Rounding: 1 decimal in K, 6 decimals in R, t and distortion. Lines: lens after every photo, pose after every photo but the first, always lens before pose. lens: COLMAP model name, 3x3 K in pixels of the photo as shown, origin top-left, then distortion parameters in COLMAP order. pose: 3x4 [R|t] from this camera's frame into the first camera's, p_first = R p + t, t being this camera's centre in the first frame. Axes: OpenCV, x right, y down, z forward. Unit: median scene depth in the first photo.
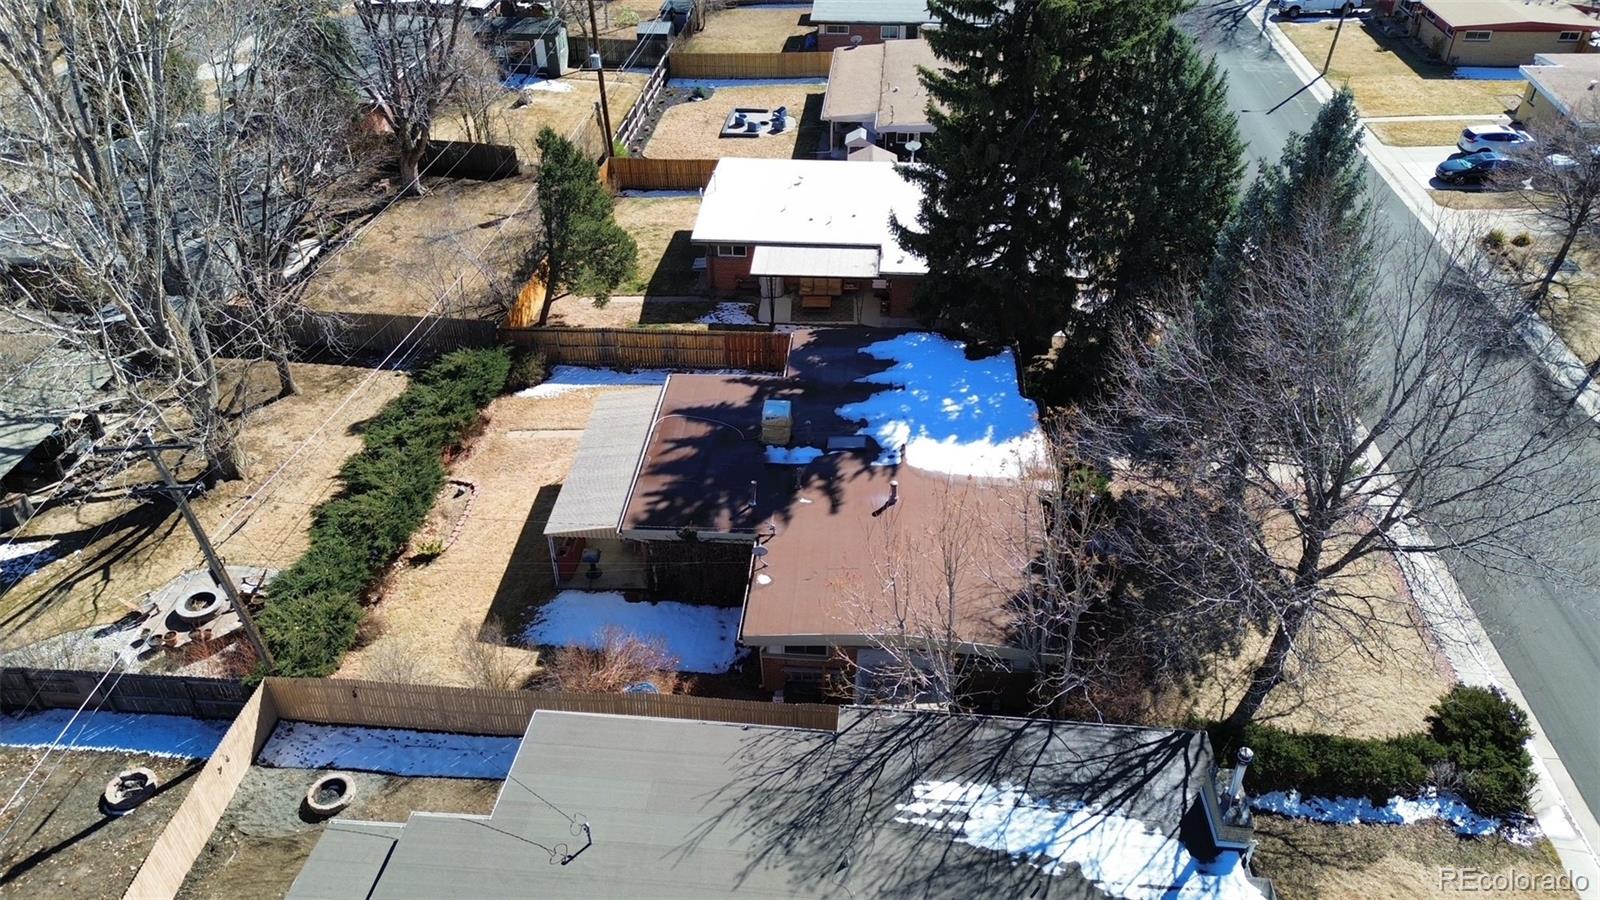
lens RADIAL K [[1192.4, 0, 773.3], [0, 1192.4, 449.4], [0, 0, 1]] dist [0.051708, -0.004330]
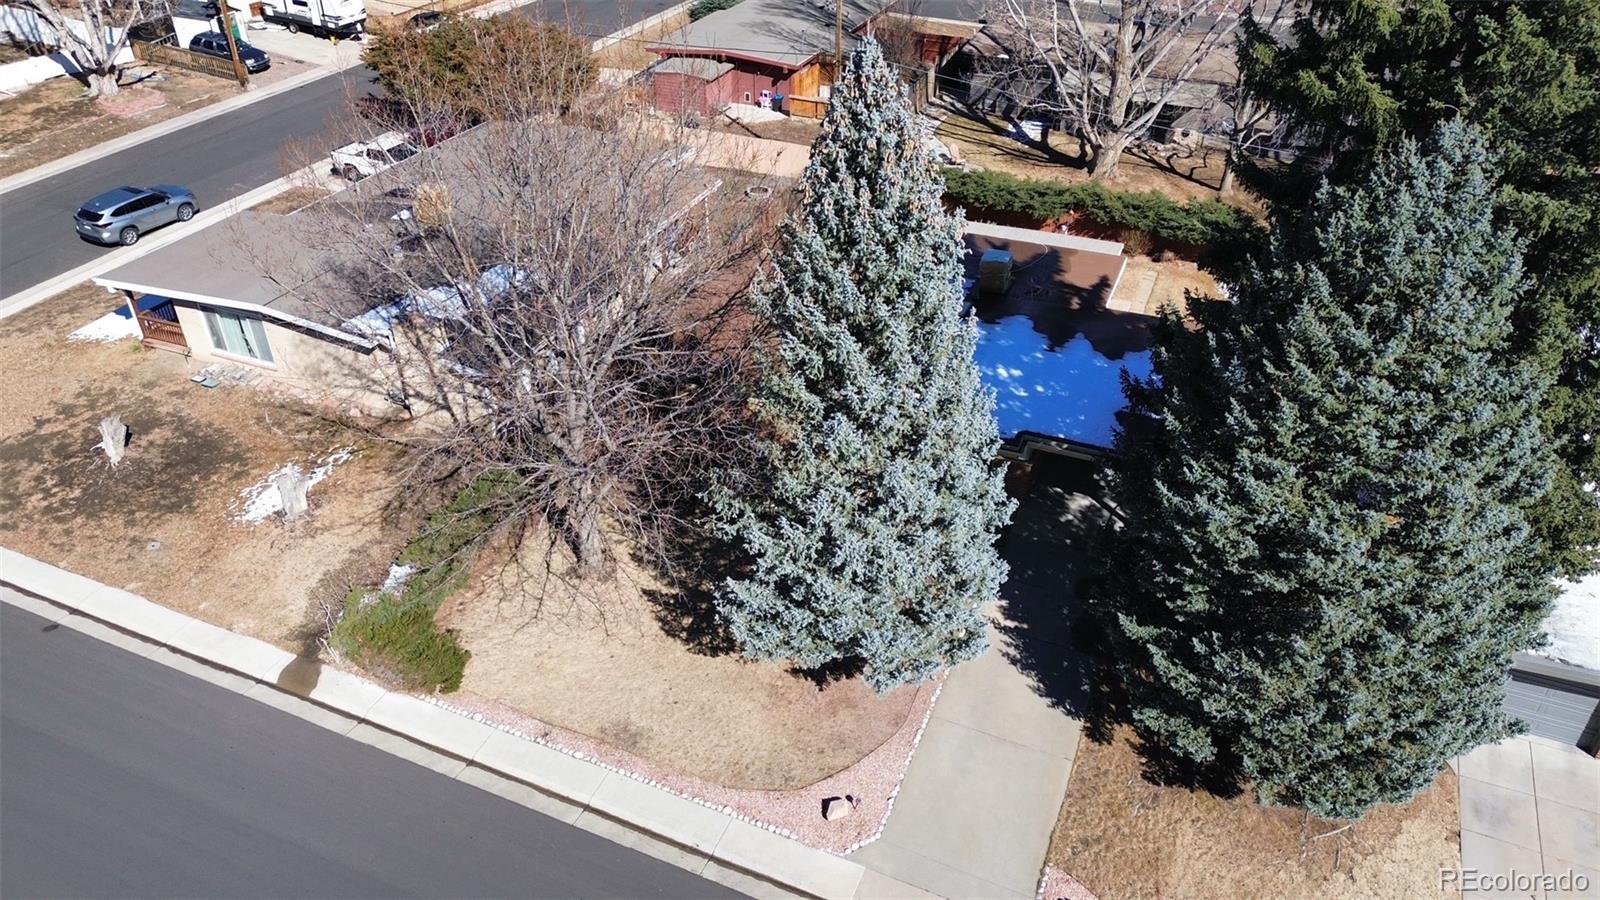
lens RADIAL K [[1149.5, 0, 800.0], [0, 1149.5, 450.0], [0, 0, 1]] dist [-0.005190, -0.003532]
pose [[-0.305394, 0.537841, -0.785787, 0.890762], [-0.555416, 0.569681, 0.605786, -0.429120], [0.773464, 0.621442, 0.124748, 0.845555]]
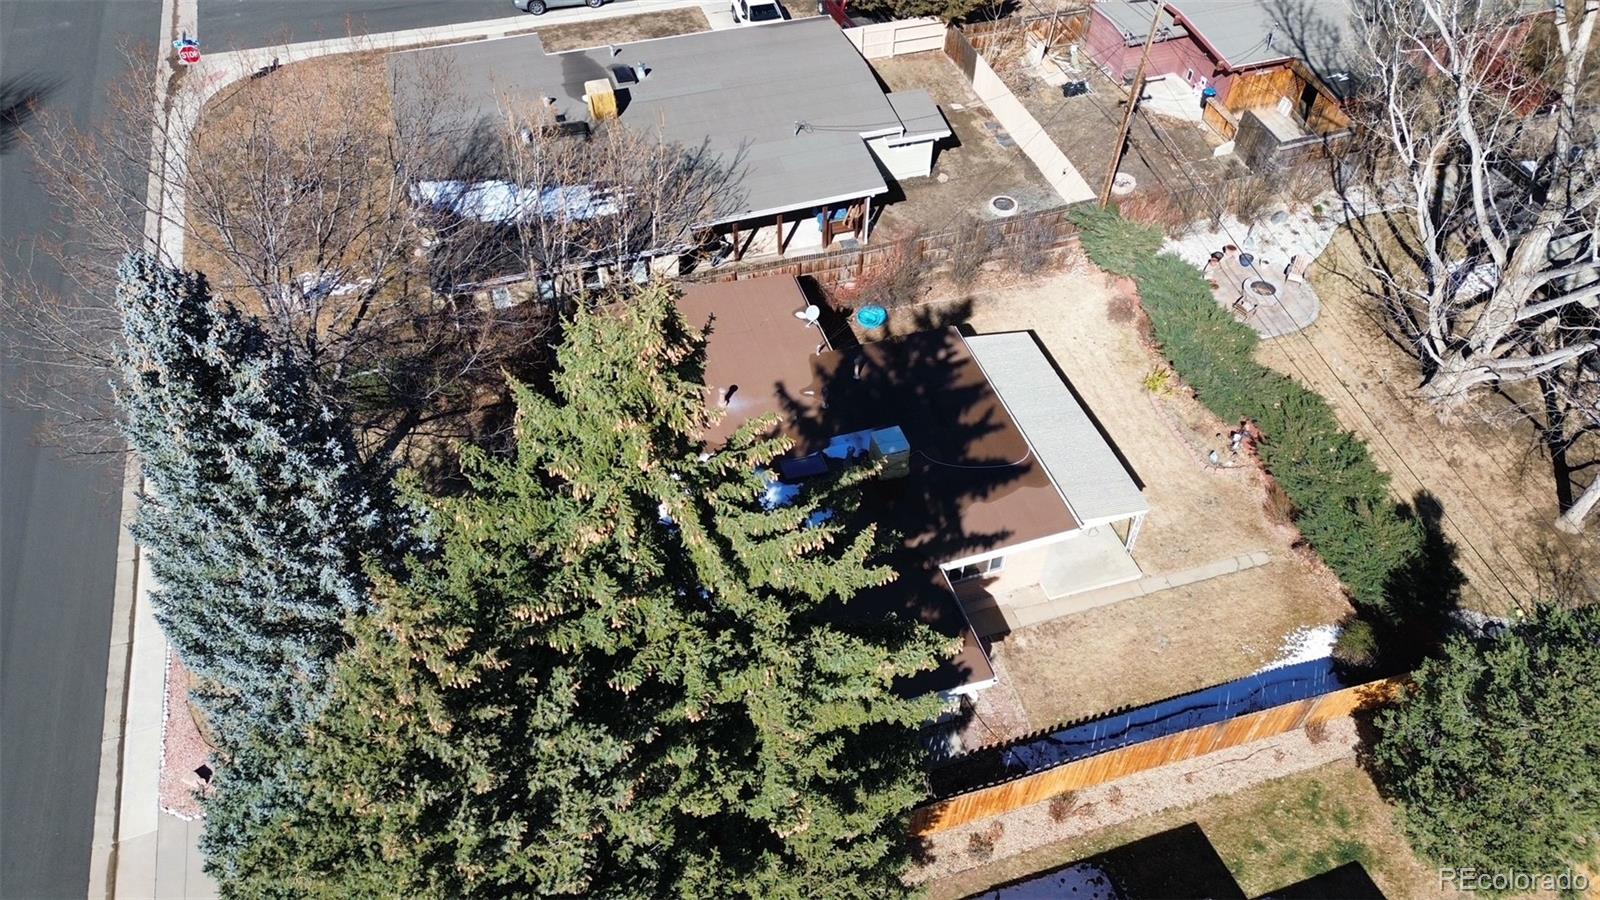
lens RADIAL K [[1150.2, 0, 776.9], [0, 1150.2, 504.1], [0, 0, 1]] dist [0.054215, -0.033166]
pose [[-0.922330, 0.301150, -0.242110, 0.289847], [-0.214301, 0.122713, 0.969029, -0.798173], [0.321533, 0.945648, -0.048645, 1.046654]]
